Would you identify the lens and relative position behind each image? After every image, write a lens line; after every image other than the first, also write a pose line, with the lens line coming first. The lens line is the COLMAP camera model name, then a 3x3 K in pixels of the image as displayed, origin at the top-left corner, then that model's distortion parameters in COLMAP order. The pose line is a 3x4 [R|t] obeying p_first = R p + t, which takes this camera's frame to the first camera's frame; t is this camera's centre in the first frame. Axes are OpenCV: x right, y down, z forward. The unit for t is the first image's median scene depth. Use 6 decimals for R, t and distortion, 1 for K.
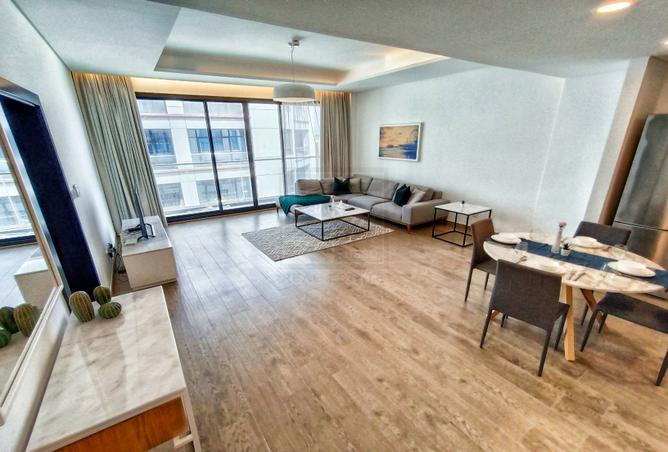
lens RADIAL K [[295.5, 0, 330.4], [0, 295.5, 243.4], [0, 0, 1]] dist [0.001212, 0.000049]
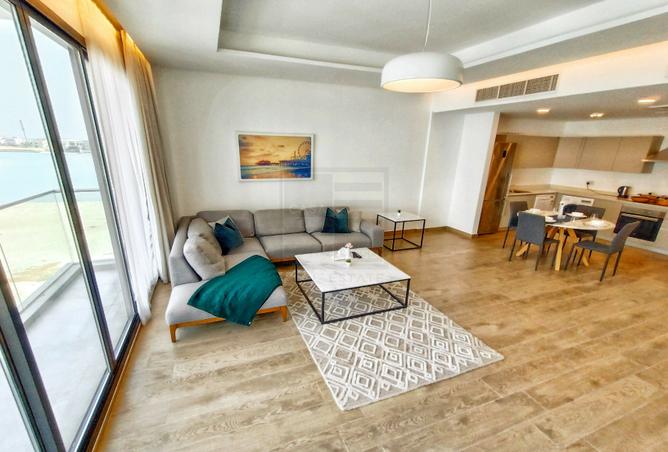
lens RADIAL K [[295.5, 0, 330.4], [0, 295.5, 243.4], [0, 0, 1]] dist [0.001212, 0.000049]
pose [[0.204843, -0.292197, 0.934163, -0.524270], [0.315794, 0.923092, 0.219487, -0.278776], [-0.926452, 0.250042, 0.281363, 0.763996]]
